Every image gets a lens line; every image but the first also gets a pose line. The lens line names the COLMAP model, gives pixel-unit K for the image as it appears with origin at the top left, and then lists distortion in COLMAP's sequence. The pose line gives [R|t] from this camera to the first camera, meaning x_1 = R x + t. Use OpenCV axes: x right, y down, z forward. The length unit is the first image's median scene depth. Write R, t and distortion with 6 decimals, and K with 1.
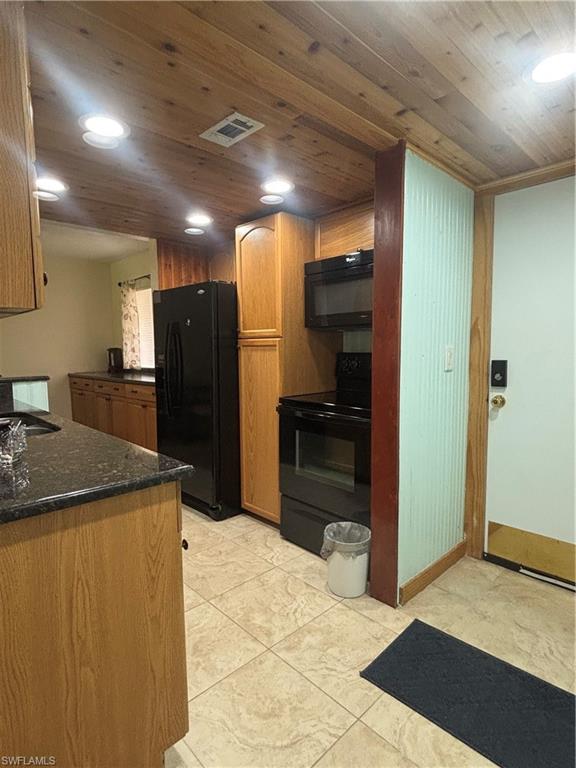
lens RADIAL K [[410.8, 0, 288.7], [0, 410.8, 382.2], [0, 0, 1]] dist [0.002602, -0.000240]
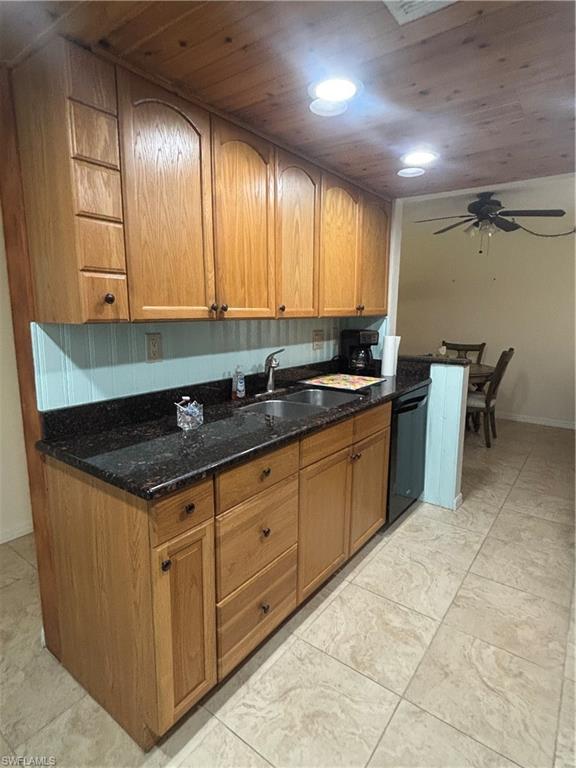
lens RADIAL K [[410.8, 0, 290.0], [0, 410.8, 385.7], [0, 0, 1]] dist [0.002602, -0.000240]
pose [[0.169172, 0.184903, -0.968087, 0.377162], [-0.086384, 0.981246, 0.172321, -0.123931], [0.981794, 0.054475, 0.181972, 0.638183]]
